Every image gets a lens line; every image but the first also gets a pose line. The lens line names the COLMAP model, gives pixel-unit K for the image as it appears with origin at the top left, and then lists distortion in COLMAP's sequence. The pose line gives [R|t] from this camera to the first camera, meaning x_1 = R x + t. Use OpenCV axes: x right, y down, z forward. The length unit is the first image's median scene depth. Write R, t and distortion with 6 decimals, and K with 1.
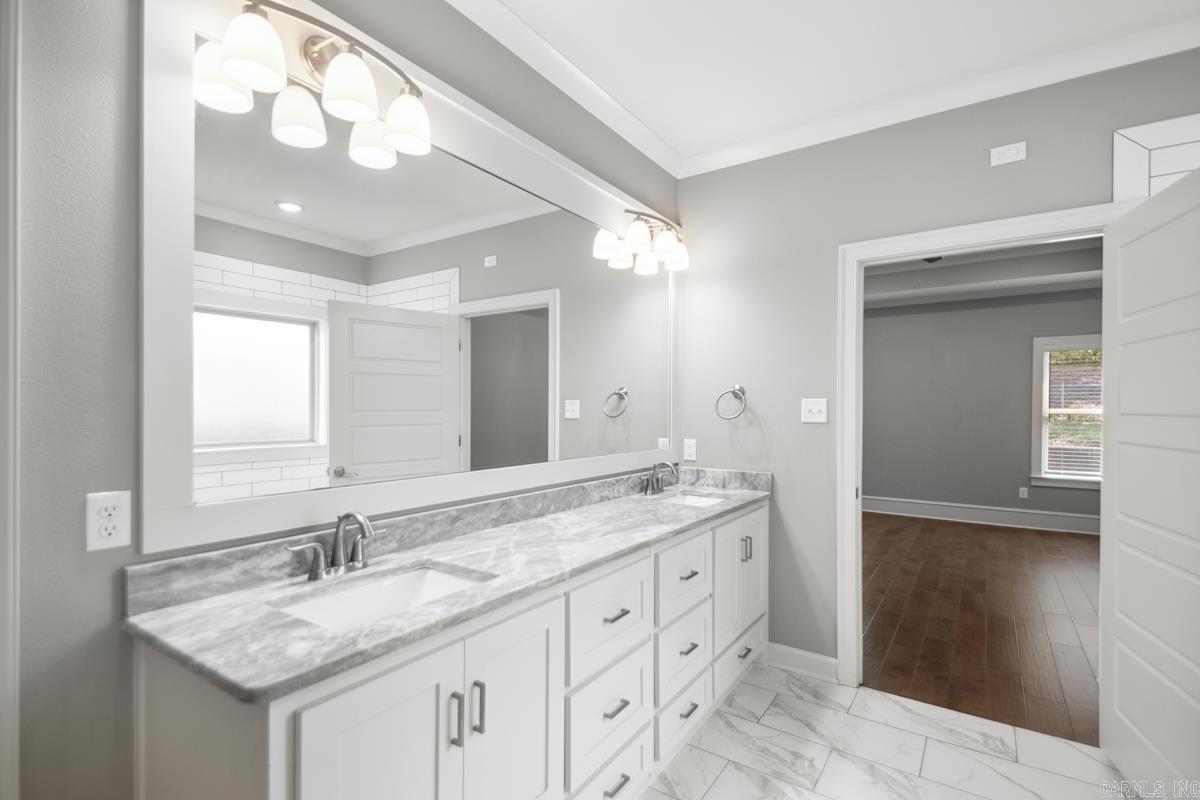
lens RADIAL K [[559.5, 0, 604.0], [0, 559.5, 408.5], [0, 0, 1]] dist [0.024831, -0.000360]
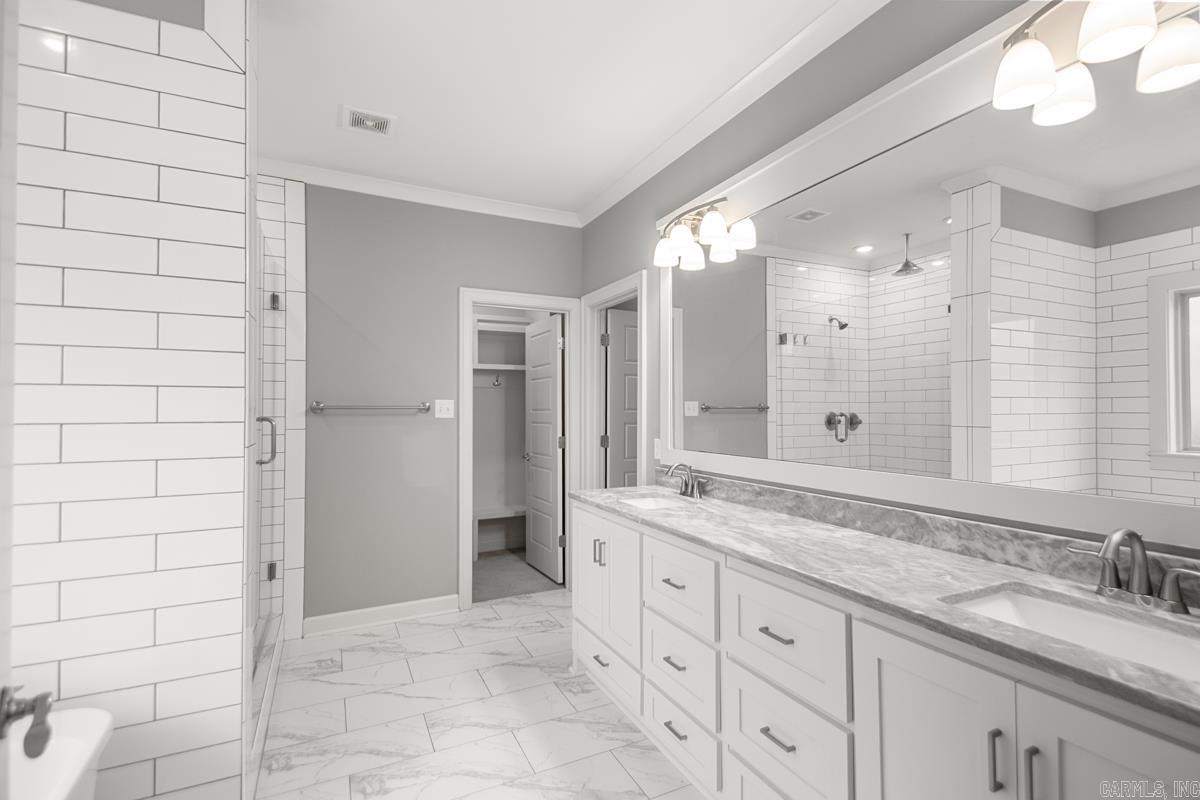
lens RADIAL K [[559.5, 0, 604.0], [0, 559.5, 408.5], [0, 0, 1]] dist [0.024831, -0.000360]
pose [[-0.509835, -0.003930, -0.860263, 0.868693], [0.007647, 0.999929, -0.009100, 0.009648], [0.860238, -0.011218, -0.509769, 1.155385]]
